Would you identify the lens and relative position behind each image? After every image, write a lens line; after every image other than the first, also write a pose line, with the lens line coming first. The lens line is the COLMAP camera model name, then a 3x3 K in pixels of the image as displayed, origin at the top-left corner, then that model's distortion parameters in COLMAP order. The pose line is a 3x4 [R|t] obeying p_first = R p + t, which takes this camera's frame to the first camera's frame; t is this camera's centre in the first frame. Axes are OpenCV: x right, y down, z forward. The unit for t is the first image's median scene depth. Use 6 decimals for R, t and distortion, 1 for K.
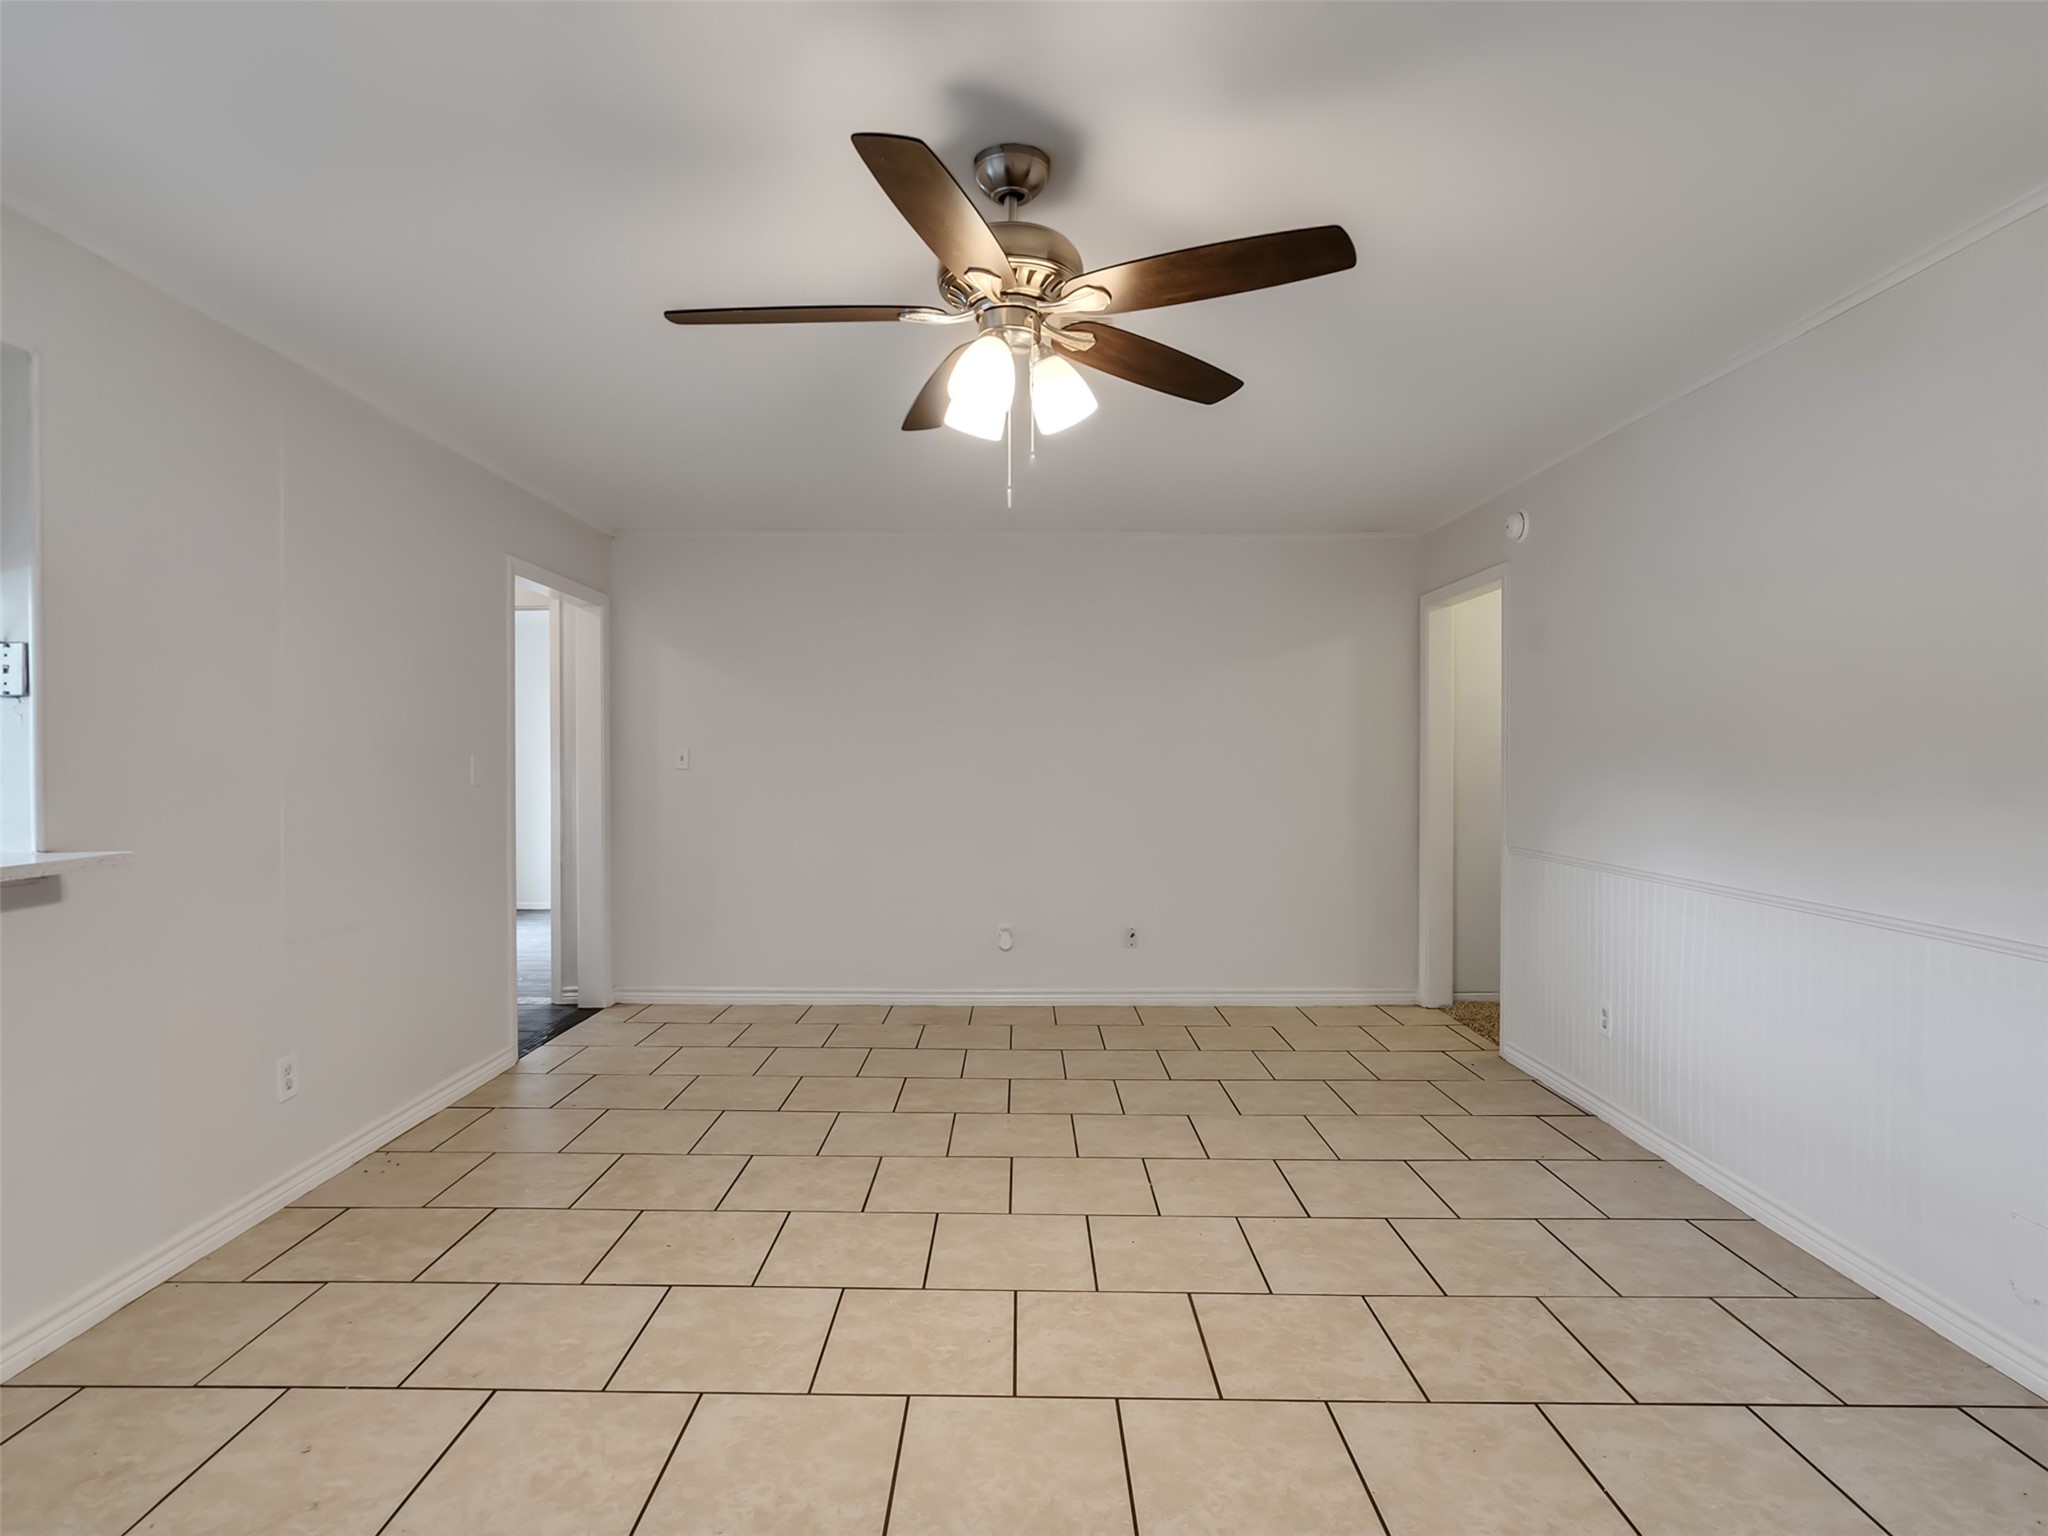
lens RADIAL K [[1046.6, 0, 1008.5], [0, 1046.6, 764.4], [0, 0, 1]] dist [-0.004848, 0.002785]
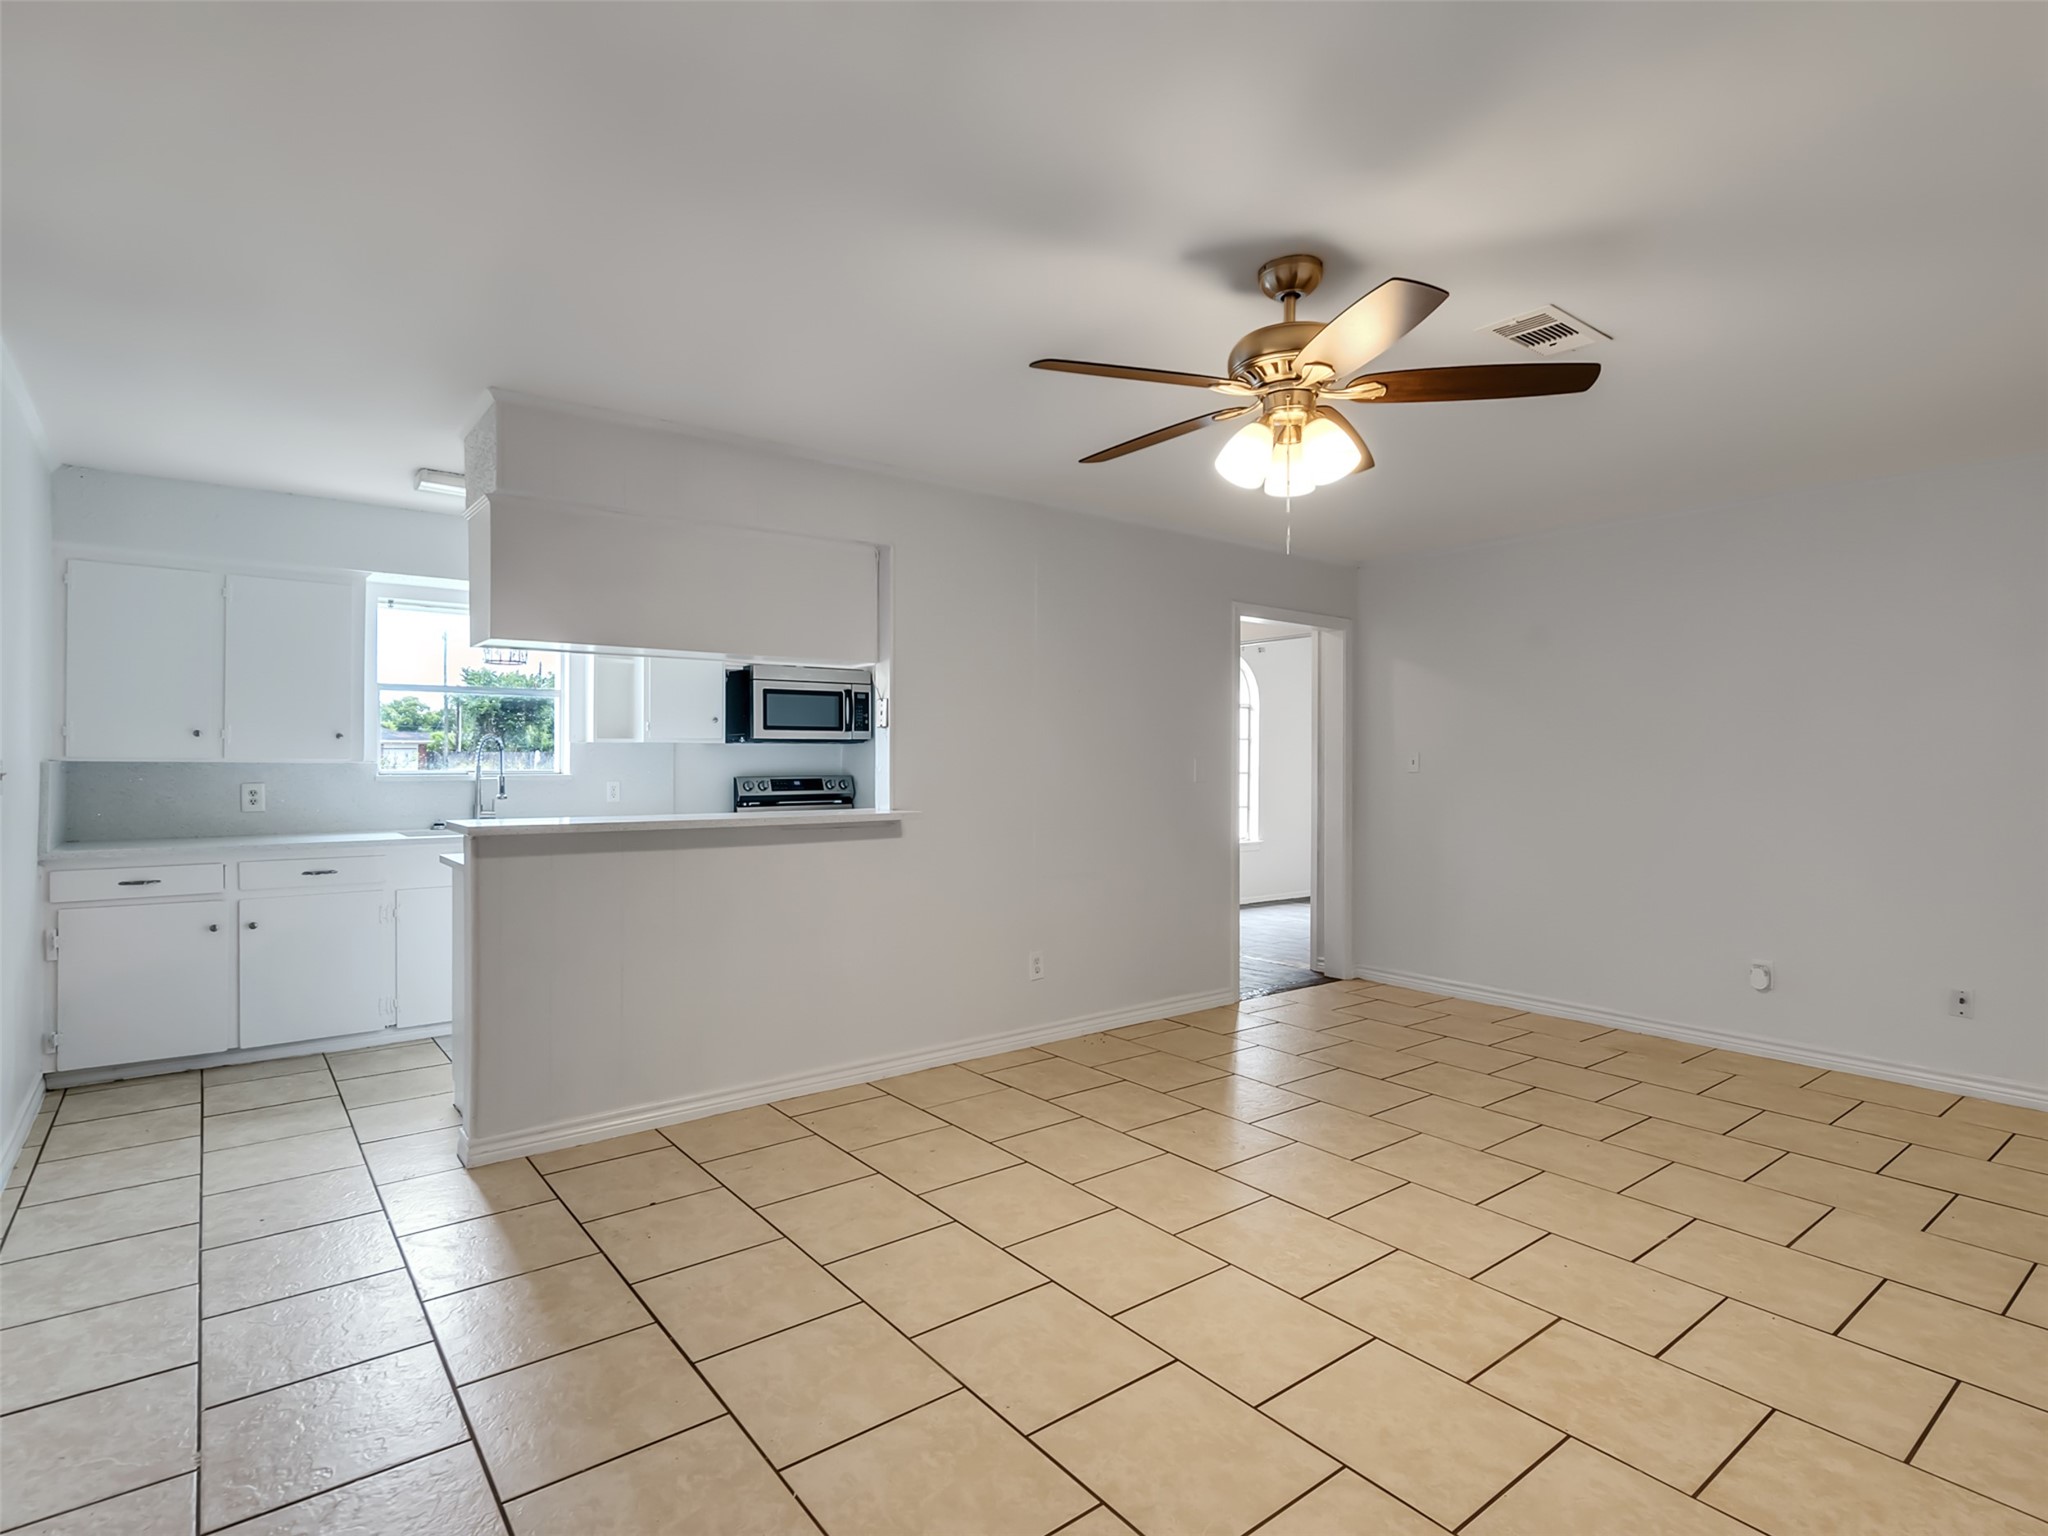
lens RADIAL K [[1046.6, 0, 1008.5], [0, 1046.6, 764.4], [0, 0, 1]] dist [-0.004848, 0.002785]
pose [[0.616967, 0.004935, -0.786973, 0.564365], [-0.008603, 0.999963, -0.000474, 0.000964], [0.786942, 0.007063, 0.616987, 0.001567]]
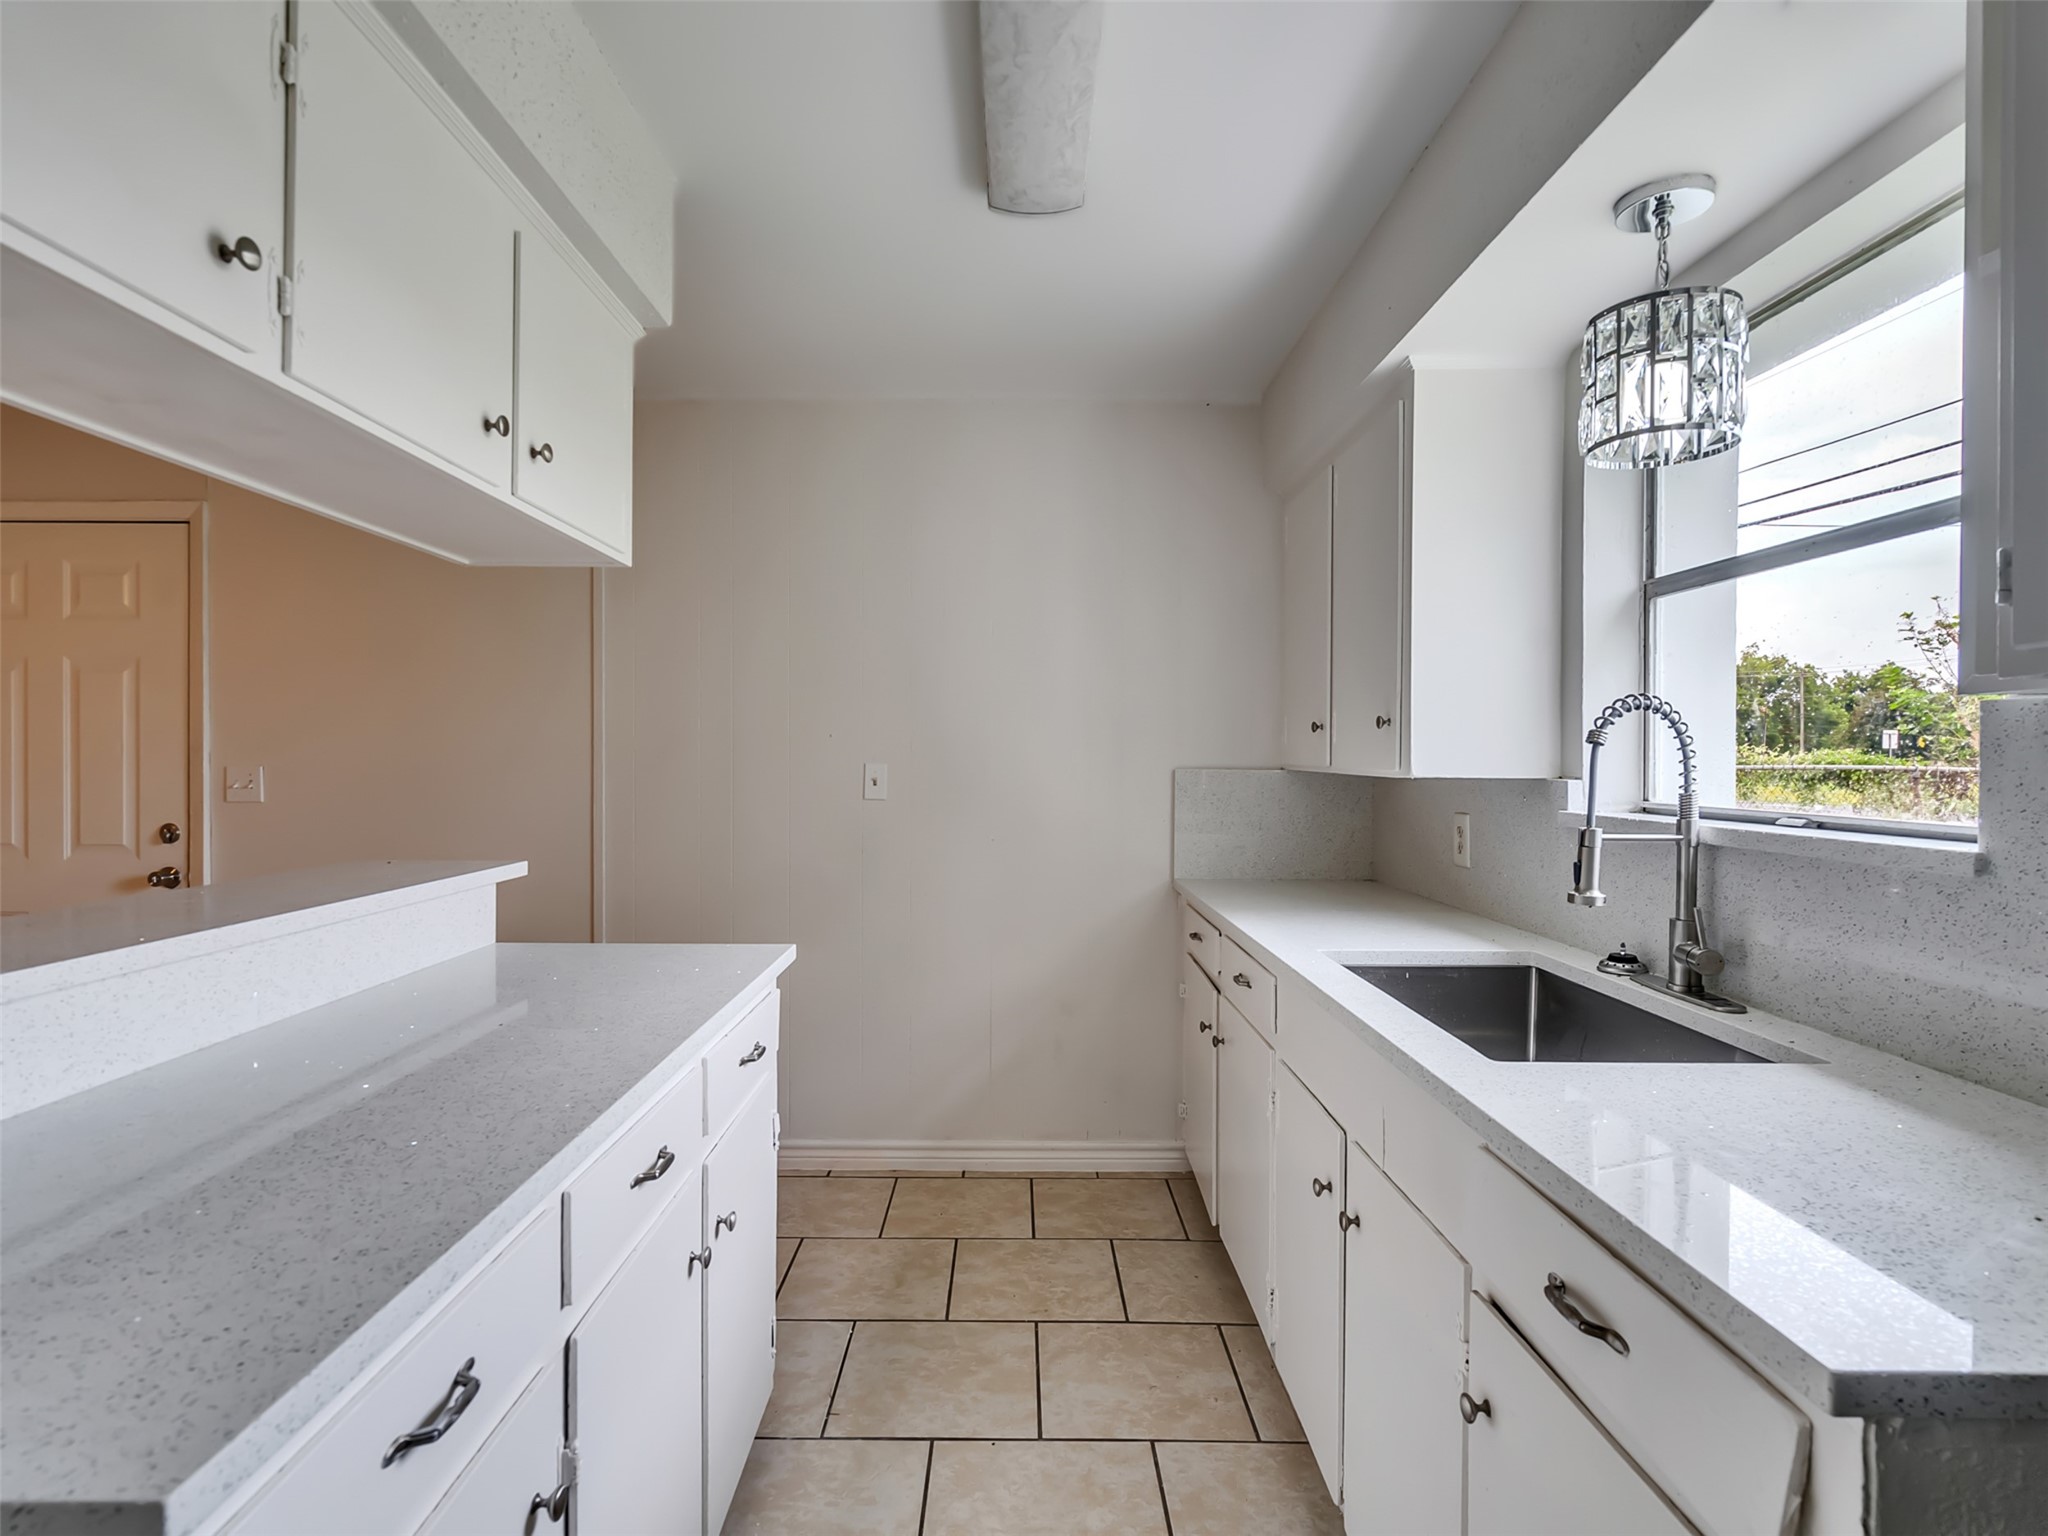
lens RADIAL K [[1046.6, 0, 1008.5], [0, 1046.6, 764.4], [0, 0, 1]] dist [-0.004848, 0.002785]
pose [[-0.999980, -0.004904, -0.003874, -1.198095], [-0.004956, 0.999896, 0.013512, -0.013039], [0.003807, 0.013531, -0.999901, 1.044303]]
